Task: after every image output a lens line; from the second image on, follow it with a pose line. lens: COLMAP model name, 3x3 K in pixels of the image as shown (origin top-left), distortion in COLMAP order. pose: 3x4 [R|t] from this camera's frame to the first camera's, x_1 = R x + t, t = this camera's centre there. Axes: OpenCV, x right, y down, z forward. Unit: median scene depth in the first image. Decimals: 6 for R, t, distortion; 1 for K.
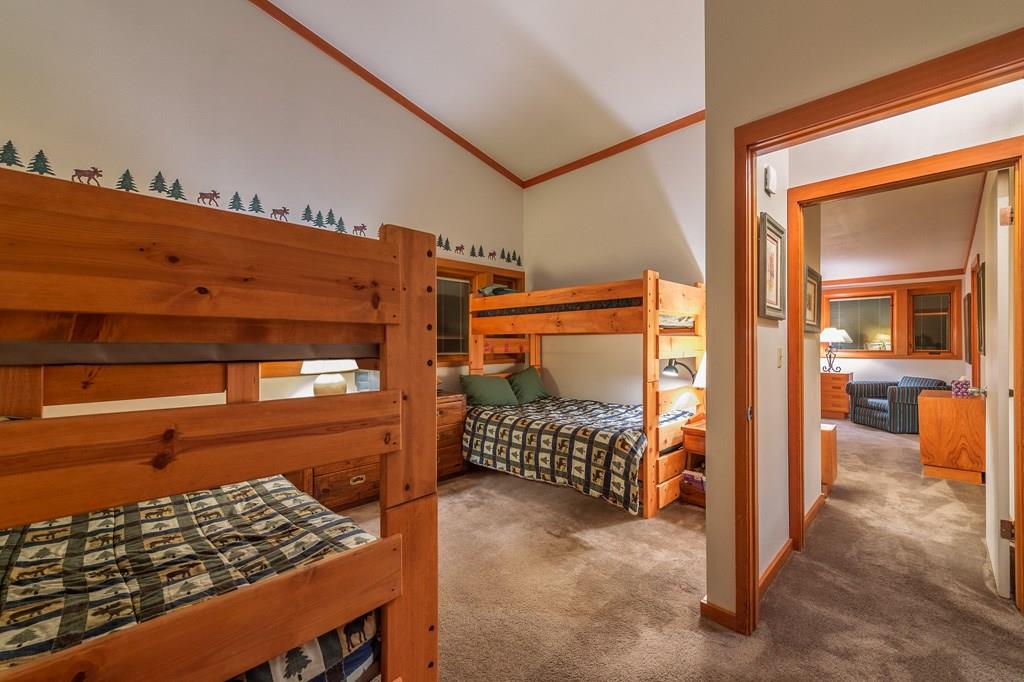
lens RADIAL K [[399.3, 0, 507.0], [0, 399.3, 344.5], [0, 0, 1]] dist [0.026287, -0.000278]
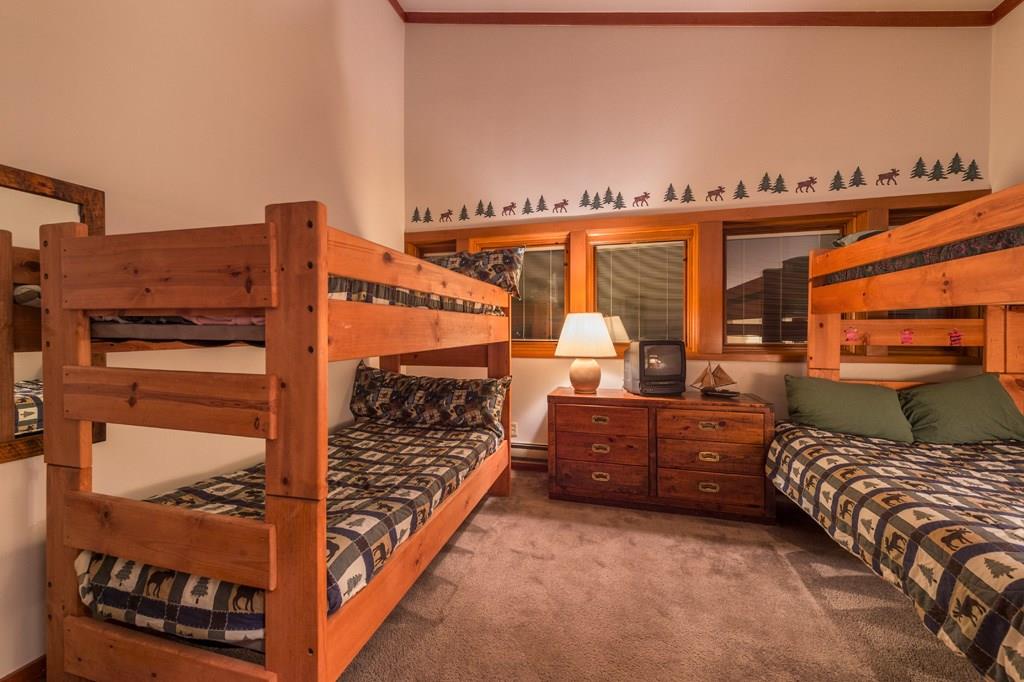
lens RADIAL K [[401.3, 0, 514.9], [0, 401.3, 331.6], [0, 0, 1]] dist [0.014357, -0.000421]
pose [[0.516779, 0.011169, -0.856046, 0.497296], [-0.004654, 0.999937, 0.010236, -0.002751], [0.856106, -0.001306, 0.516798, 0.582151]]
